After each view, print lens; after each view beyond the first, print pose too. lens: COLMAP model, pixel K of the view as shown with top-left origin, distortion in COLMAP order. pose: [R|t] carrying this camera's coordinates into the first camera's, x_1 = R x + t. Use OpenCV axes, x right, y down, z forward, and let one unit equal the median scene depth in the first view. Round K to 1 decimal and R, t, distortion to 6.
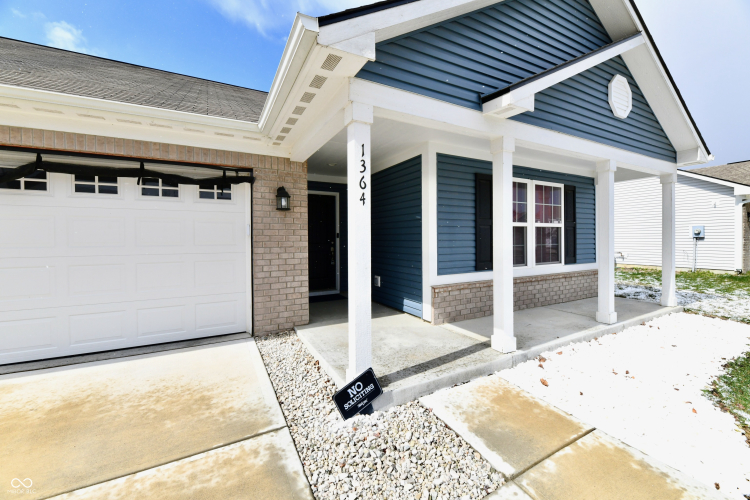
lens RADIAL K [[307.5, 0, 379.8], [0, 307.5, 241.5], [0, 0, 1]] dist [-0.001012, -0.003000]
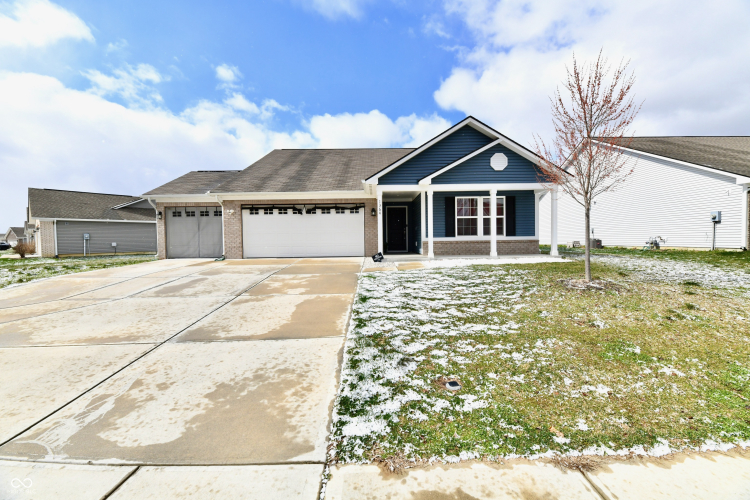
lens RADIAL K [[307.5, 0, 379.8], [0, 307.5, 241.5], [0, 0, 1]] dist [-0.001012, -0.003000]
pose [[0.879540, -0.004128, -0.475807, 1.117646], [0.003597, 0.999991, -0.002027, 0.148609], [0.475811, 0.000071, 0.879547, -1.548607]]
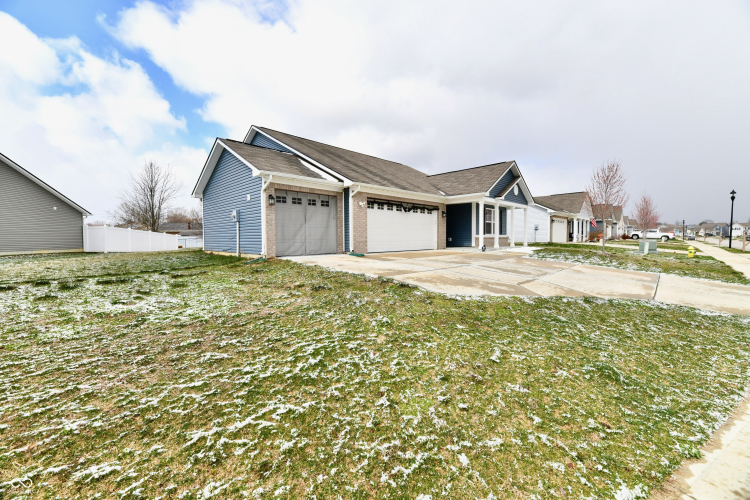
lens RADIAL K [[307.5, 0, 379.8], [0, 307.5, 241.5], [0, 0, 1]] dist [-0.001012, -0.003000]
pose [[0.953131, 0.001645, 0.302552, -2.144412], [-0.006024, 0.999890, 0.013543, 0.147577], [-0.302497, -0.014731, 0.953037, -2.314987]]
